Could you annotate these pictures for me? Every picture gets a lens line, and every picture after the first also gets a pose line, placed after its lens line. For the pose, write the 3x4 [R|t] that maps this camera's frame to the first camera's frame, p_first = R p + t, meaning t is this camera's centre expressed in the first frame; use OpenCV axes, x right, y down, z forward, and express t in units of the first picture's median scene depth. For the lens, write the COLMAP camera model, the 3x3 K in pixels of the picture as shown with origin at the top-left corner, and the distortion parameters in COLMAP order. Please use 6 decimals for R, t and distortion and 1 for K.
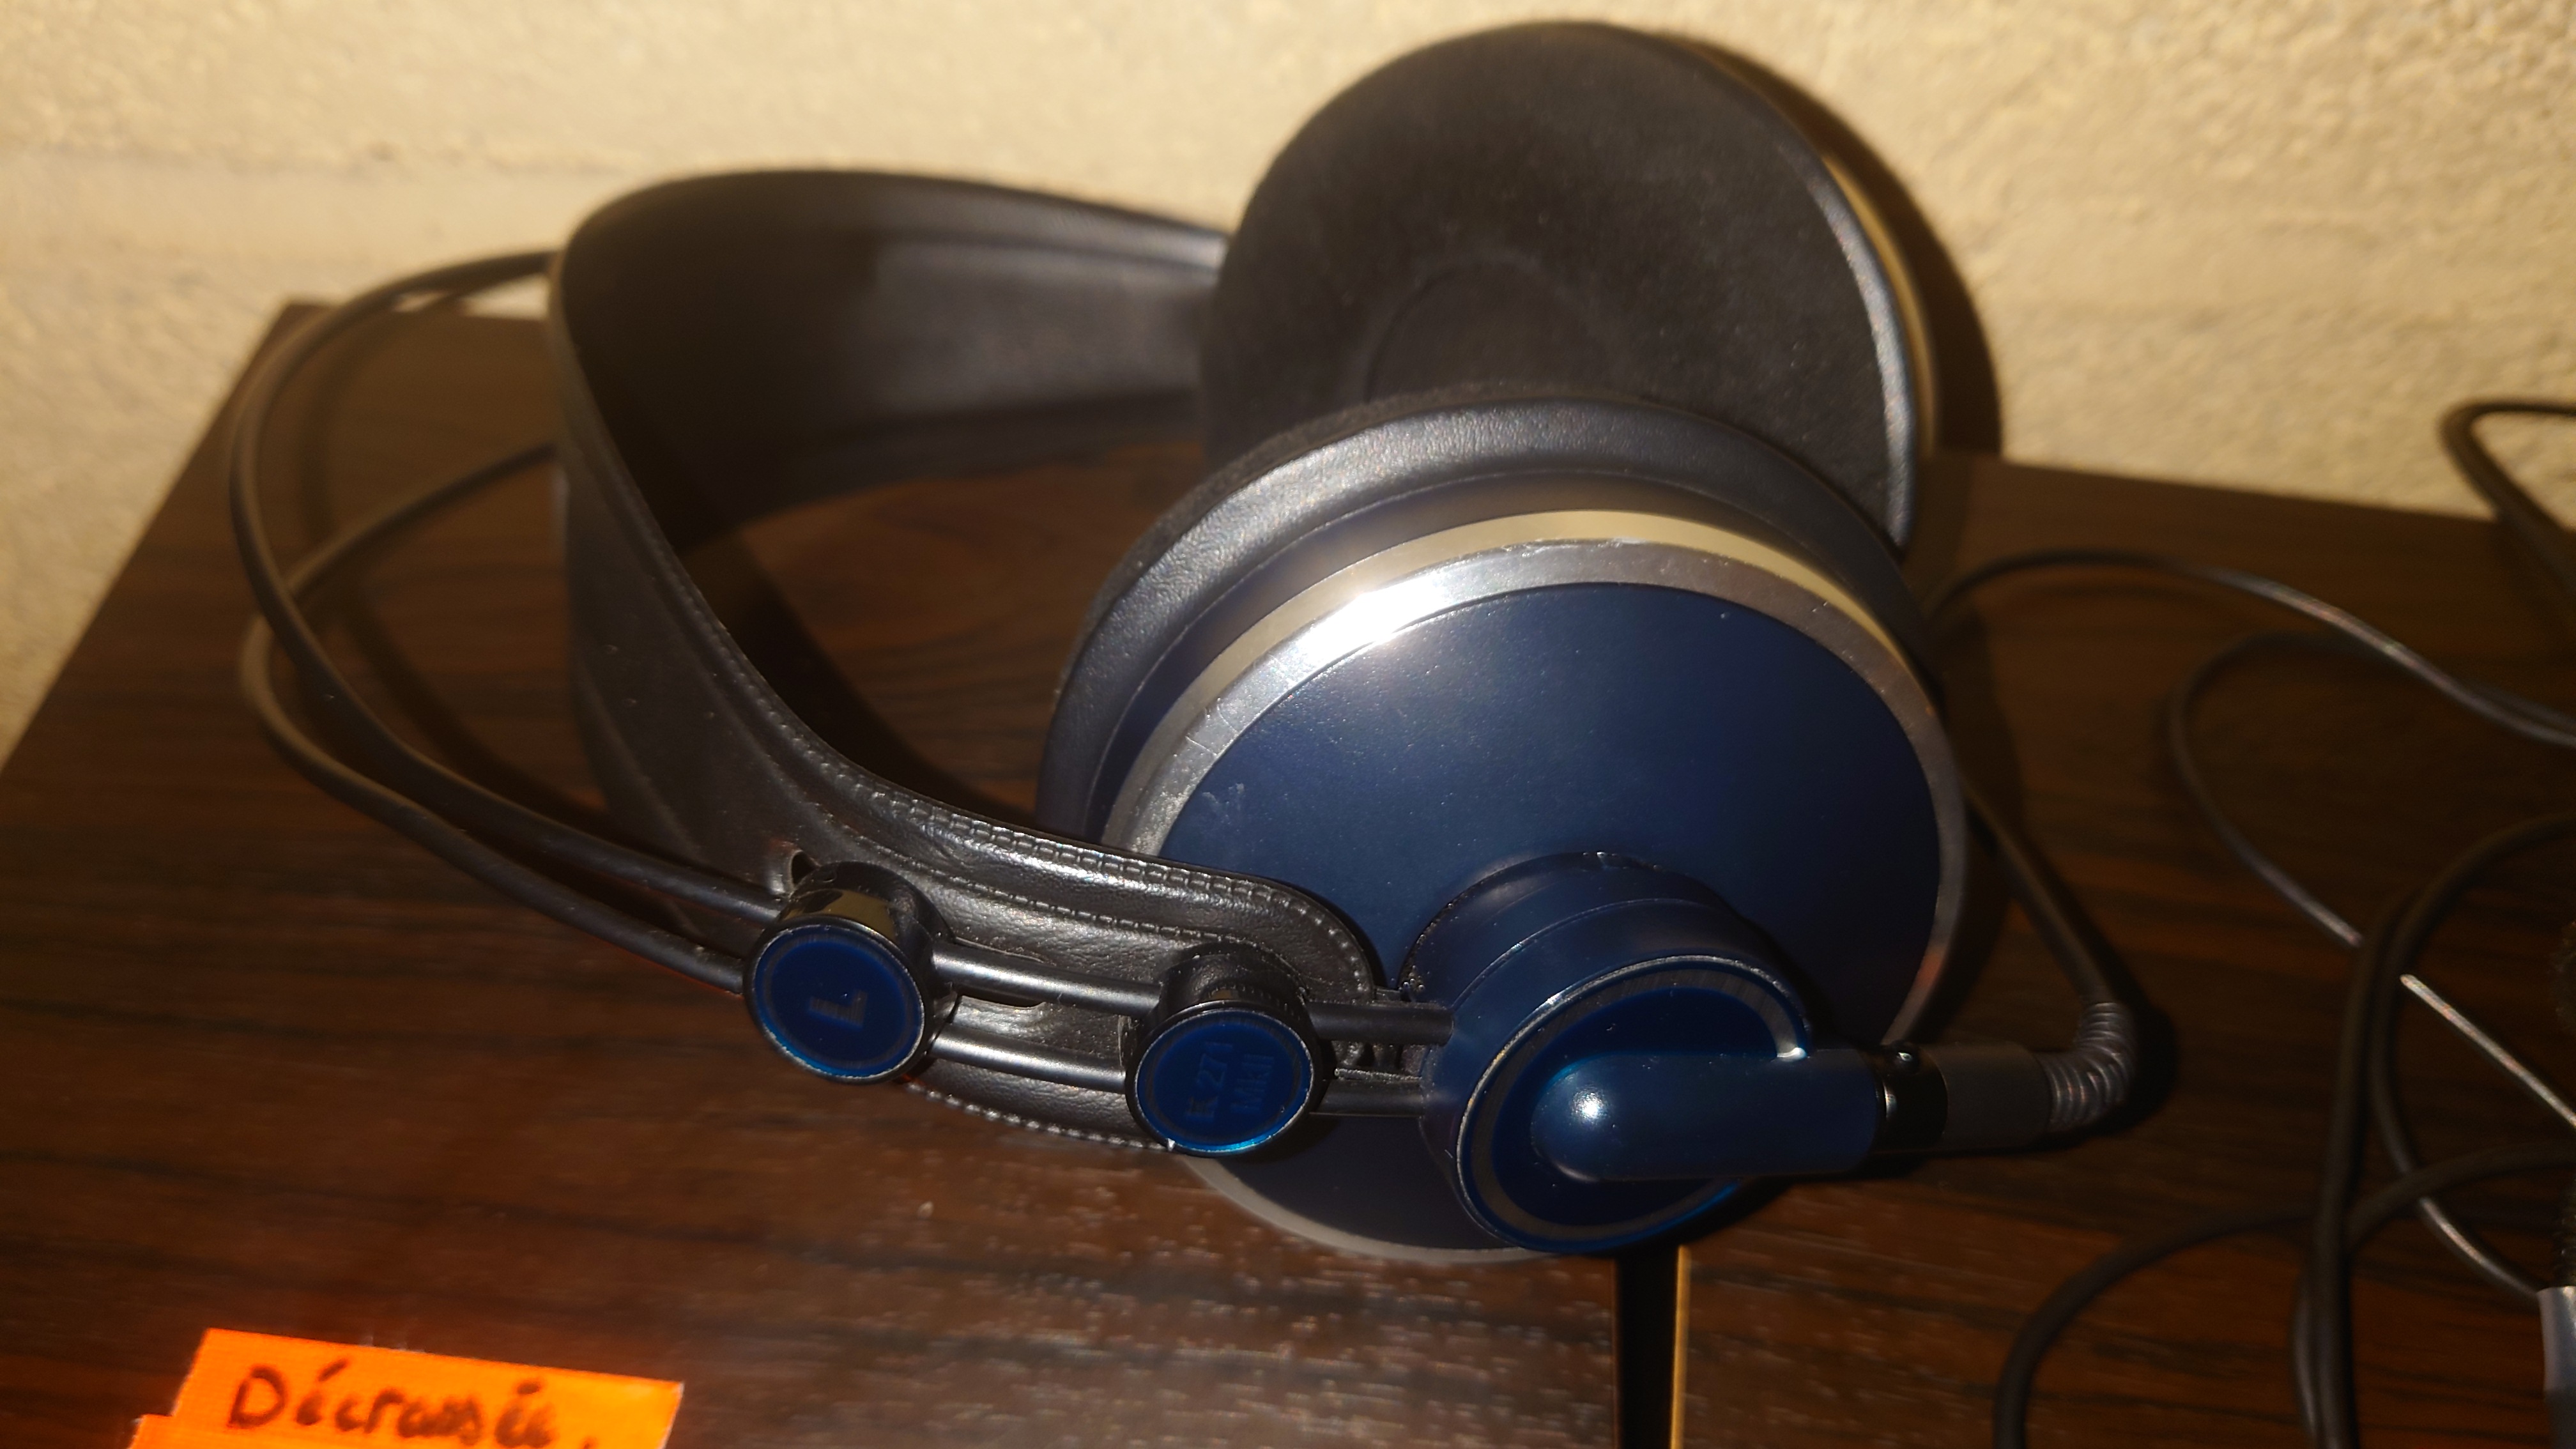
lens RADIAL K [[1867.9, 0, 1288.0], [0, 1867.9, 724.5], [0, 0, 1]] dist [0.066391, -0.104513]
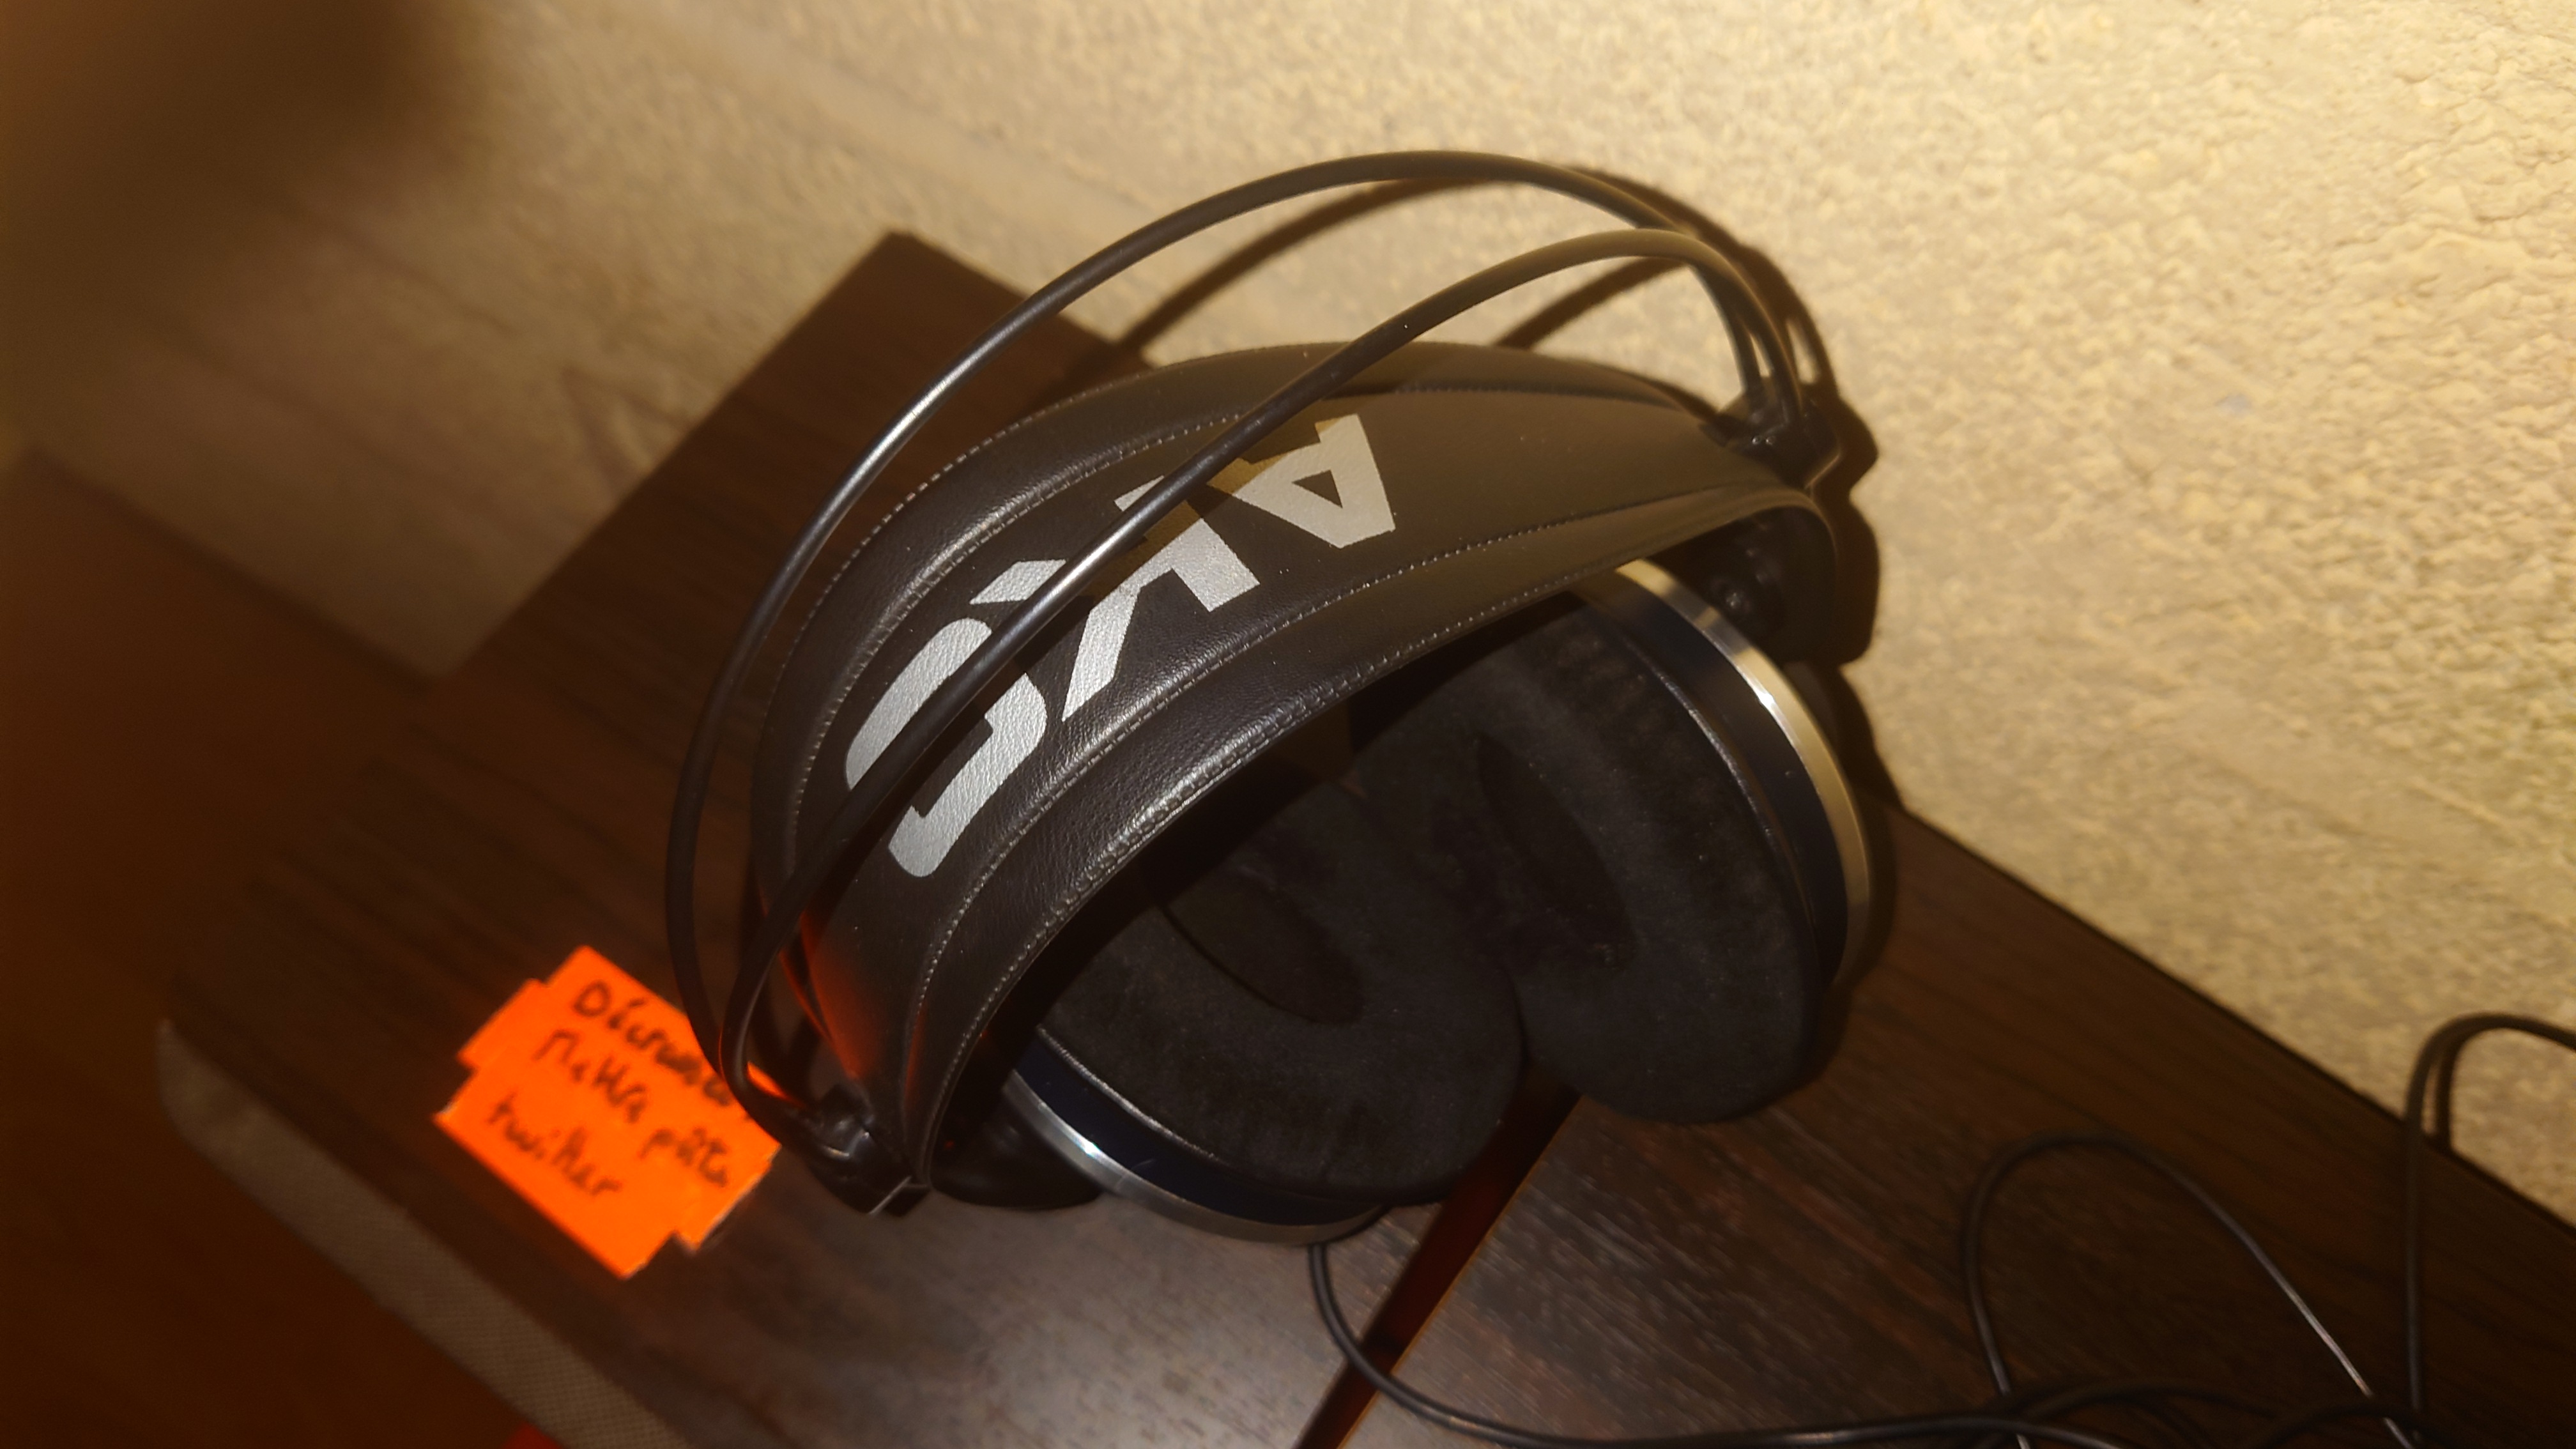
lens RADIAL K [[1867.9, 0, 1288.0], [0, 1867.9, 724.5], [0, 0, 1]] dist [0.066391, -0.104513]
pose [[0.880791, 0.419633, -0.219351, 0.170387], [-0.375927, 0.901386, 0.214899, -0.299374], [0.287899, -0.106821, 0.951684, -0.251789]]
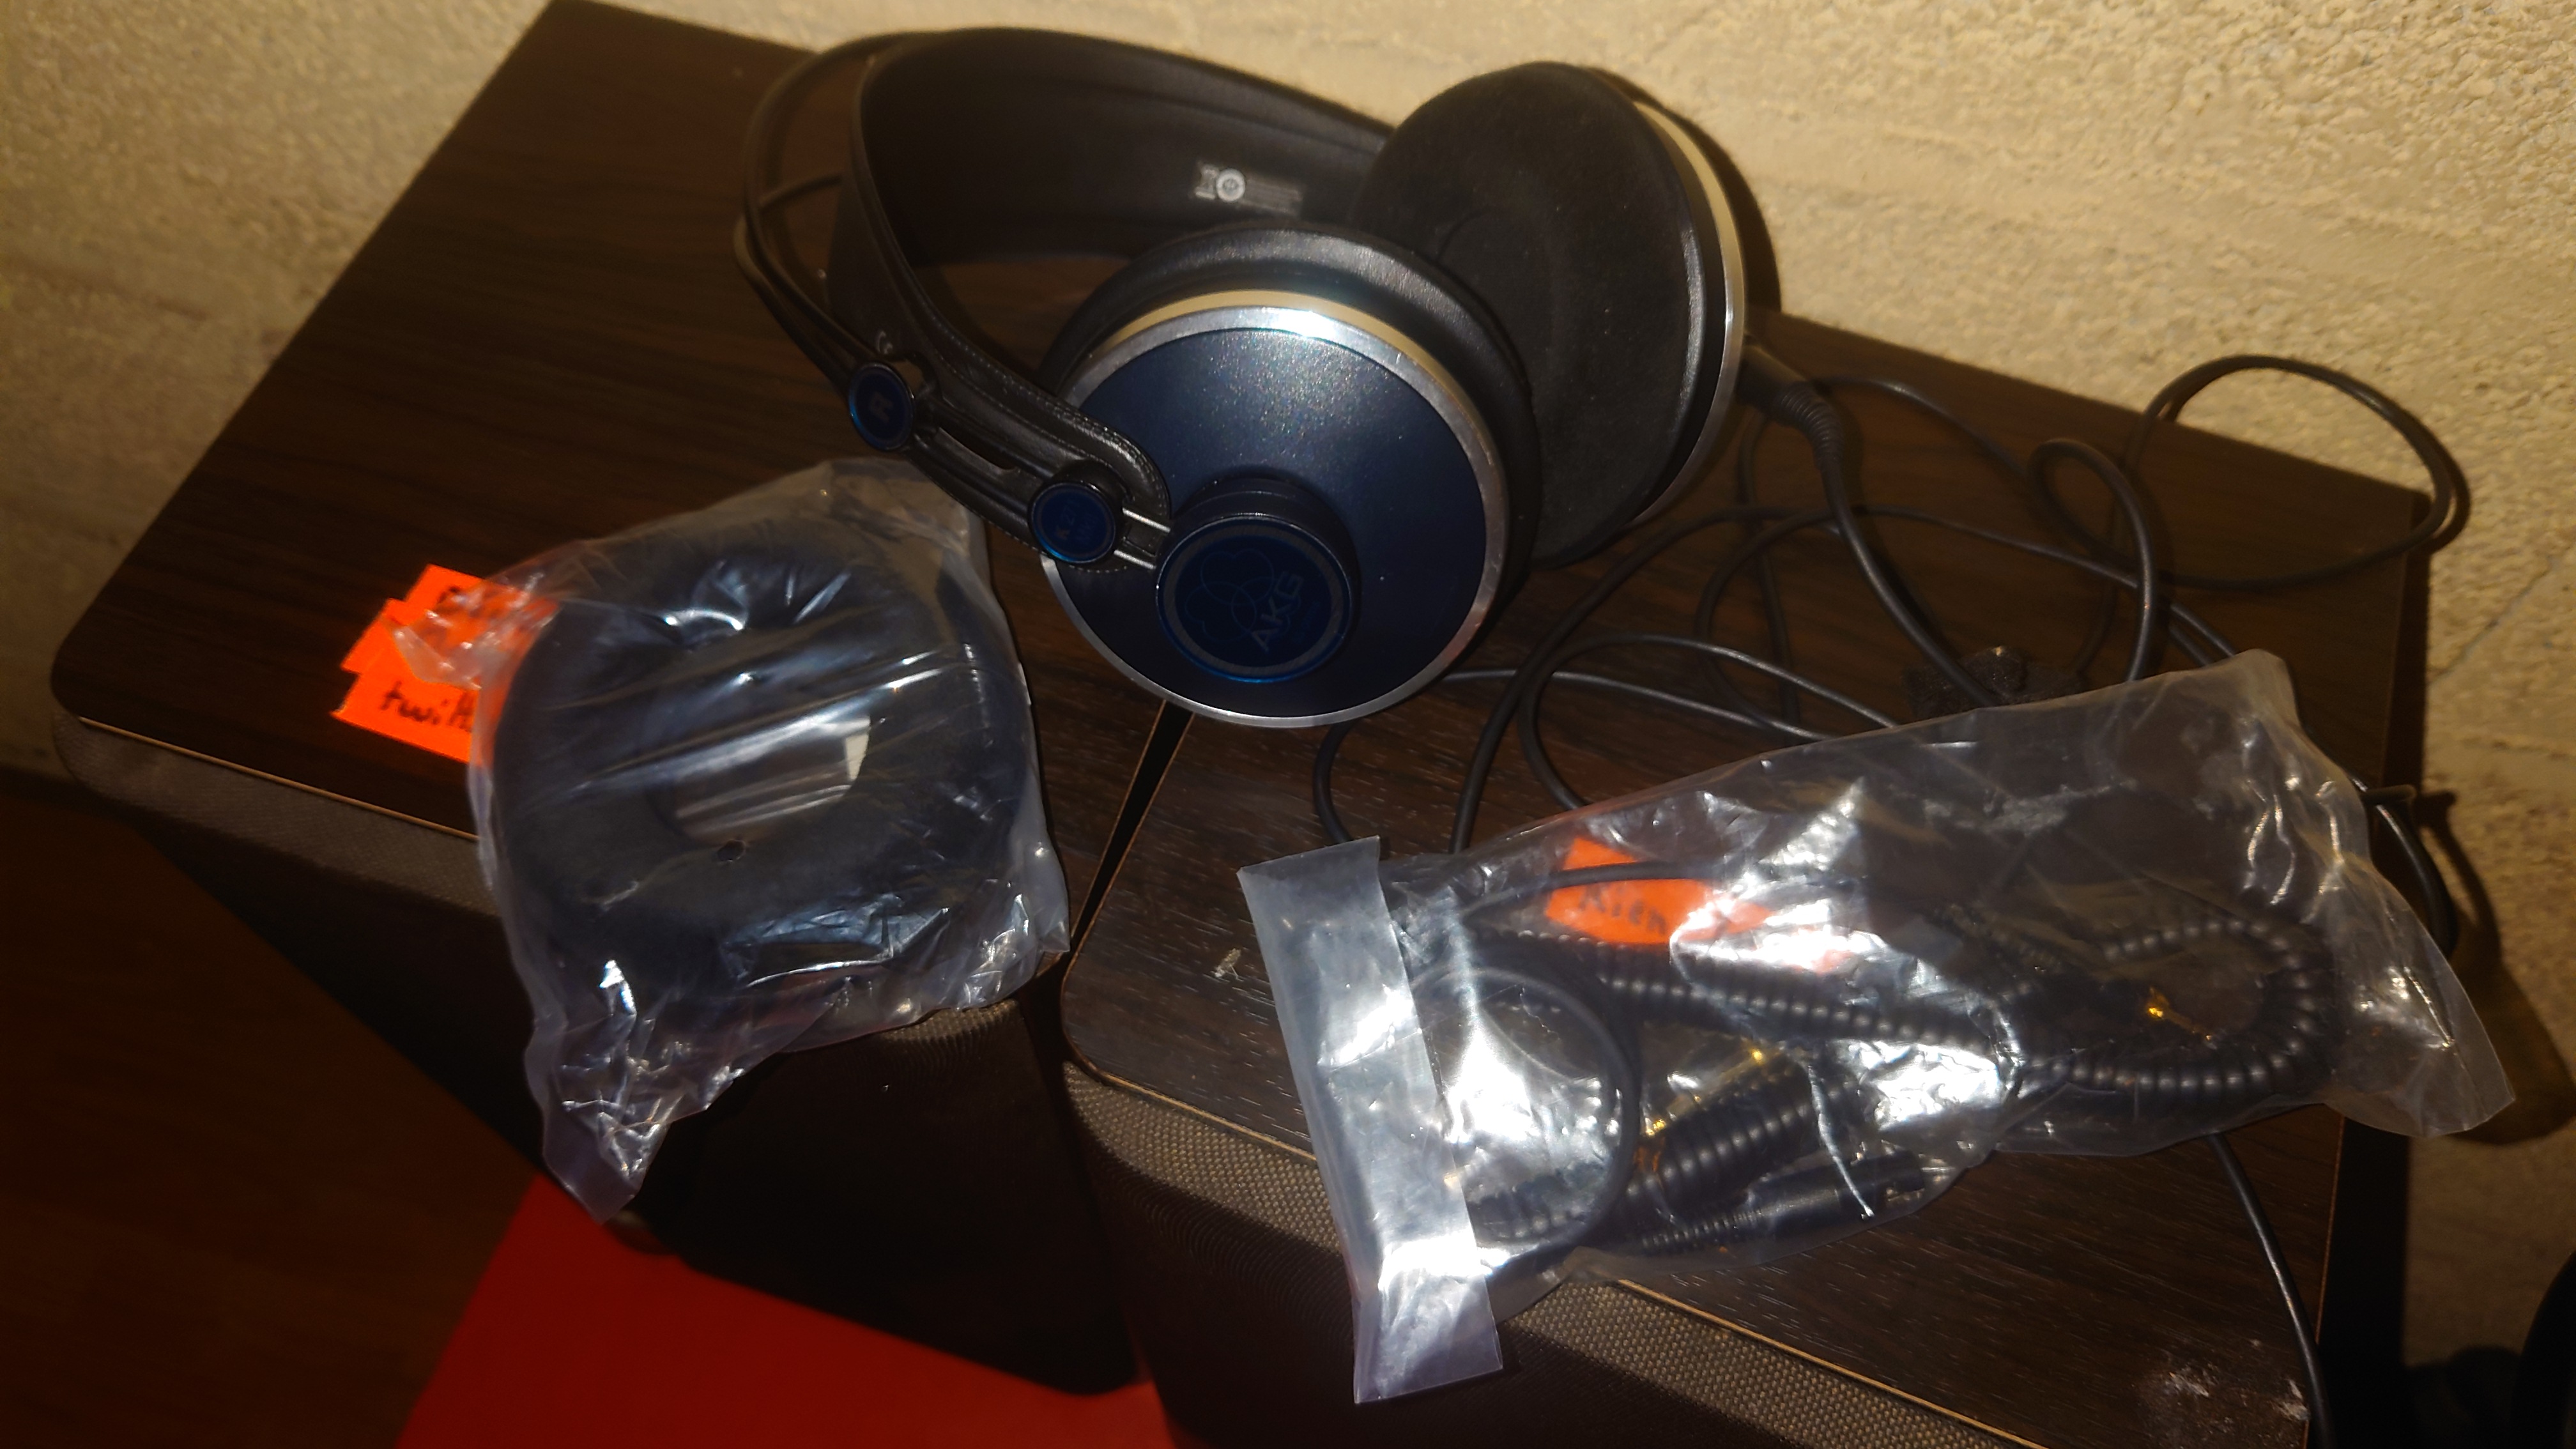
lens RADIAL K [[1867.9, 0, 1288.0], [0, 1867.9, 724.5], [0, 0, 1]] dist [0.066391, -0.104513]
pose [[0.976767, 0.182137, -0.112928, 0.335244], [-0.167250, 0.977346, 0.129698, 0.057384], [0.133993, -0.107797, 0.985102, -0.500662]]
